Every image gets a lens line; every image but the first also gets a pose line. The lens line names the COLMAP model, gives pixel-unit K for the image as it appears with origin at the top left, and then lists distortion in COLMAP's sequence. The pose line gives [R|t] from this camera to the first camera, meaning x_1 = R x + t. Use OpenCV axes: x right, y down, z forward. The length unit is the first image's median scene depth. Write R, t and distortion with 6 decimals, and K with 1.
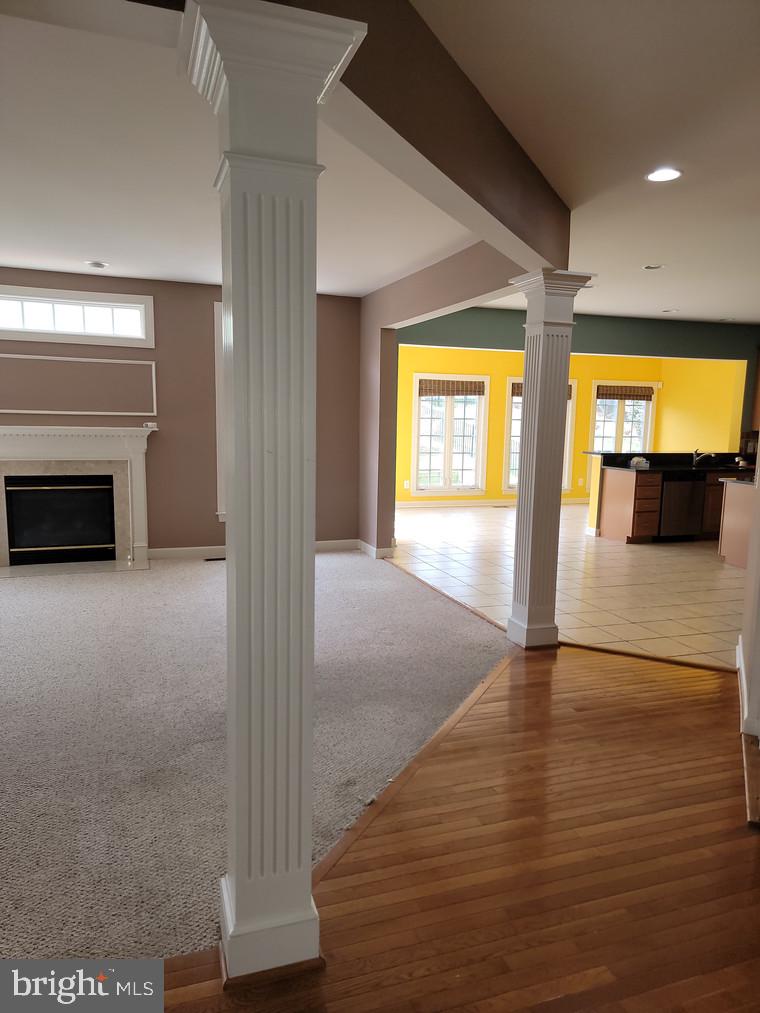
lens RADIAL K [[686.5, 0, 386.1], [0, 686.5, 502.6], [0, 0, 1]] dist [0.124810, -0.111627]
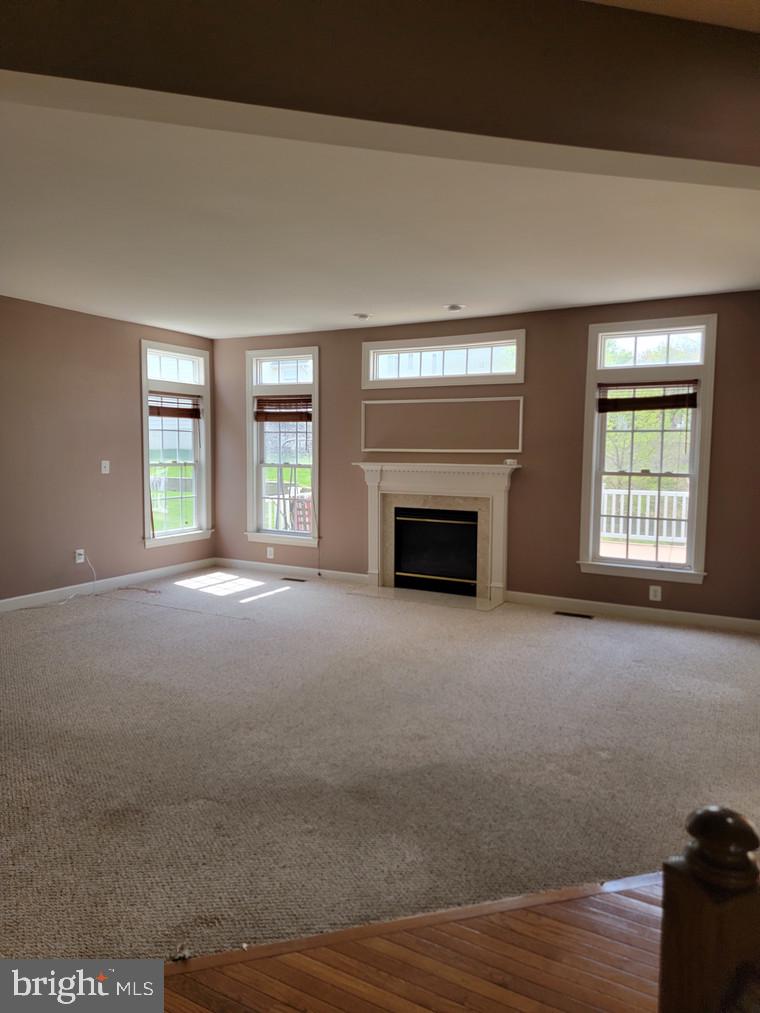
lens RADIAL K [[686.5, 0, 386.1], [0, 686.5, 502.6], [0, 0, 1]] dist [0.124810, -0.111627]
pose [[0.670706, 0.048053, -0.740165, 0.254406], [-0.090581, 0.995736, -0.017435, -0.023635], [0.736171, 0.078738, 0.672199, 0.236846]]
